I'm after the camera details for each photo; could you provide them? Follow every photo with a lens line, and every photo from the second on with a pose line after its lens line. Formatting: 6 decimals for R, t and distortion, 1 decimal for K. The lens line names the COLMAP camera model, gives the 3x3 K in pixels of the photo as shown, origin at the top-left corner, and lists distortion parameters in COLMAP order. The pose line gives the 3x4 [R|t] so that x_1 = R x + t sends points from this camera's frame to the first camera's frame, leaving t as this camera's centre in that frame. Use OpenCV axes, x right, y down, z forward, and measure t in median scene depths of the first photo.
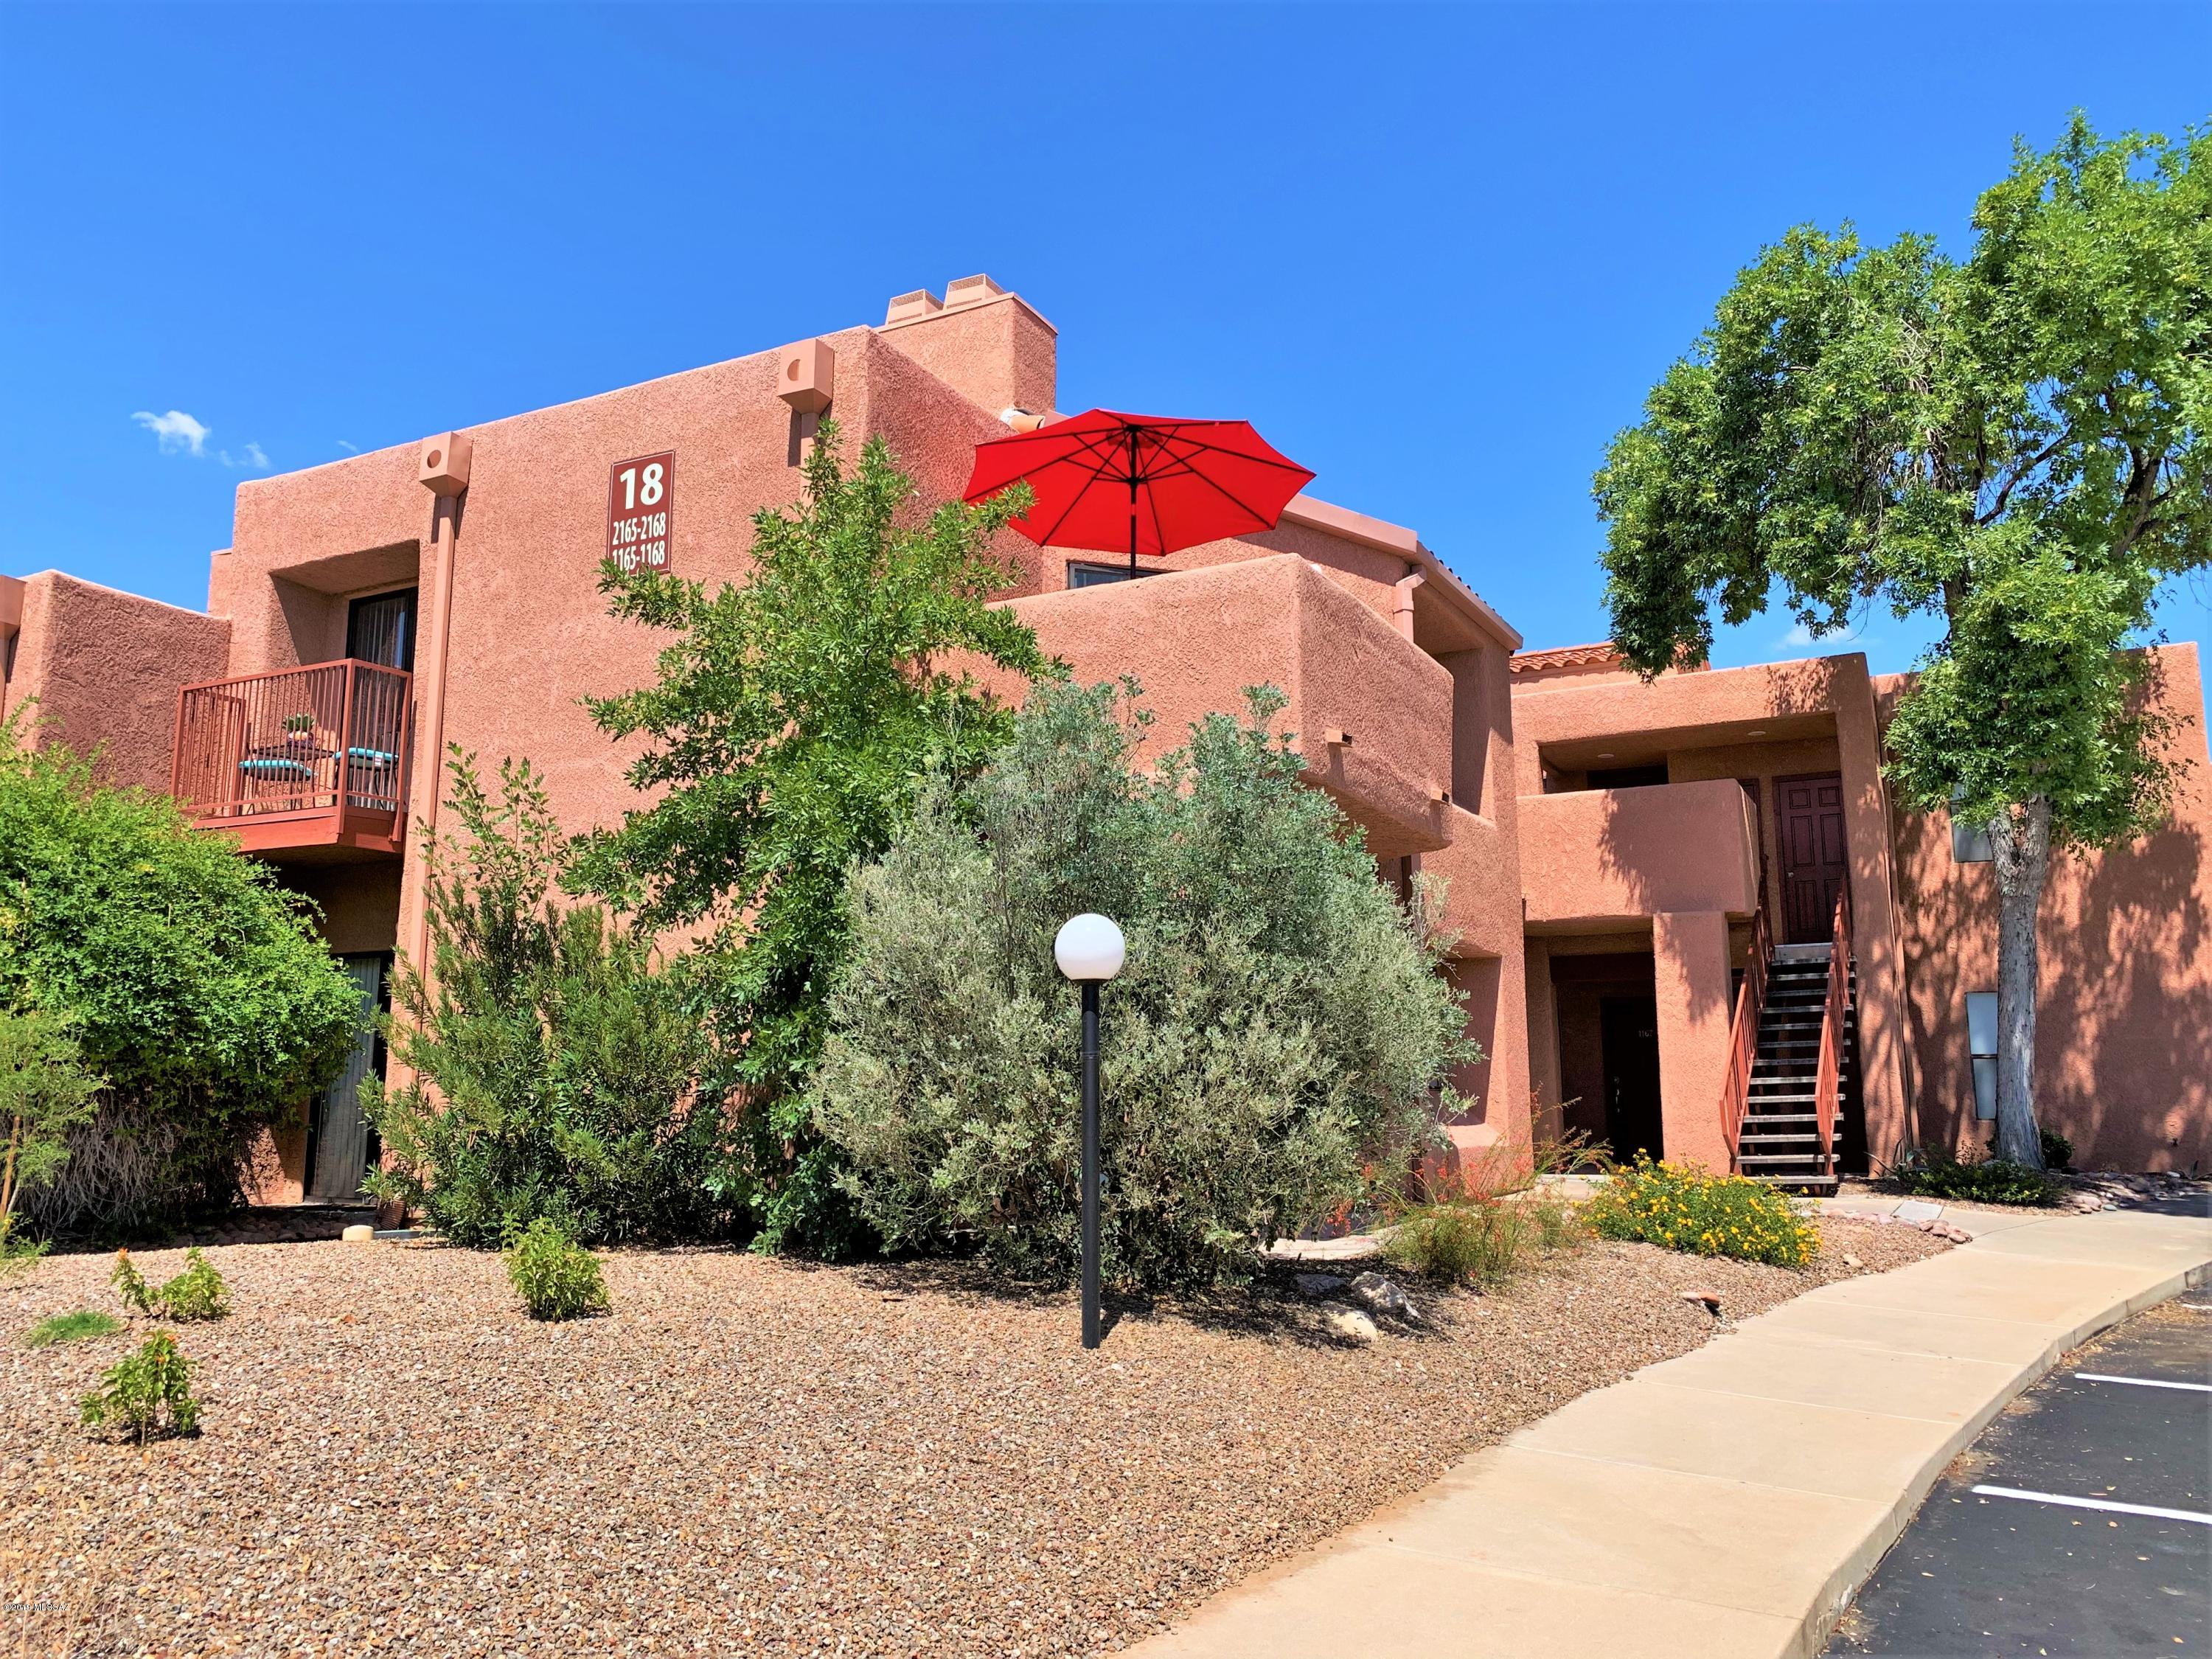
lens RADIAL K [[1706.1, 0, 1106.0], [0, 1706.1, 829.5], [0, 0, 1]] dist [-0.000282, -0.000074]
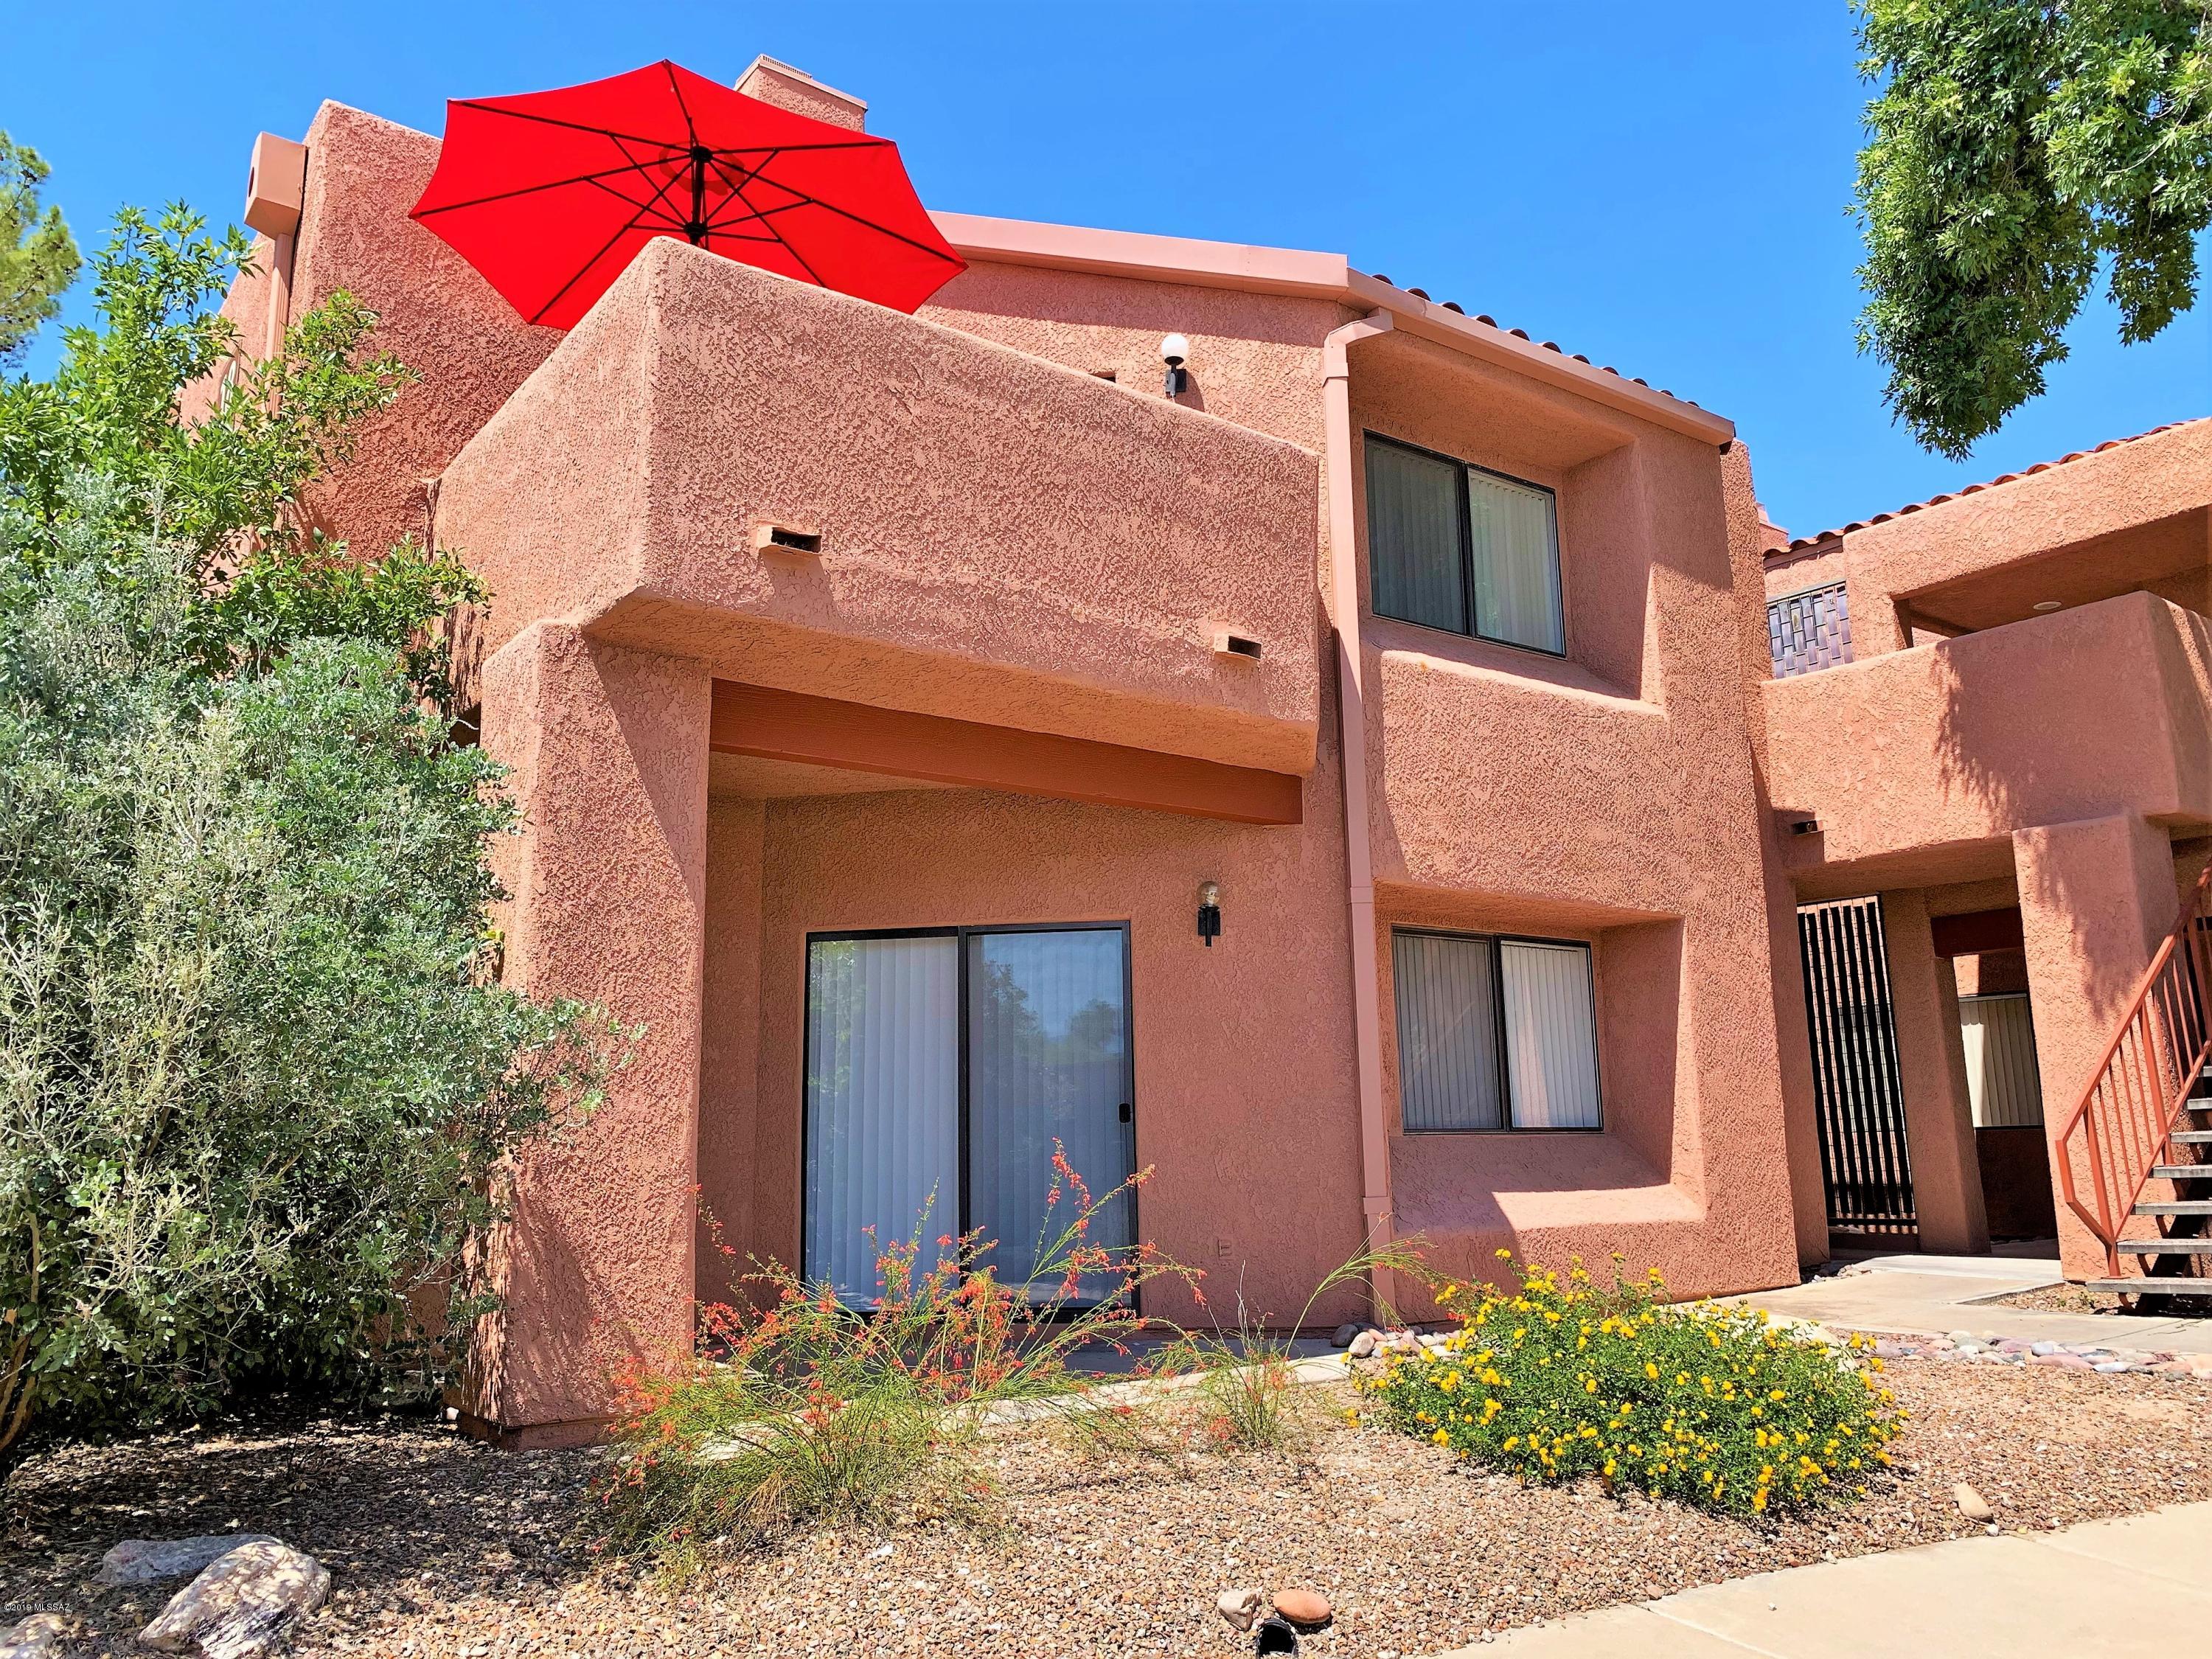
lens RADIAL K [[1706.1, 0, 1106.0], [0, 1706.1, 829.5], [0, 0, 1]] dist [-0.000282, -0.000074]
pose [[0.901501, -0.091234, -0.423052, 0.313563], [0.082069, 0.995829, -0.039874, 0.050777], [0.424925, 0.001227, 0.905228, 0.345046]]
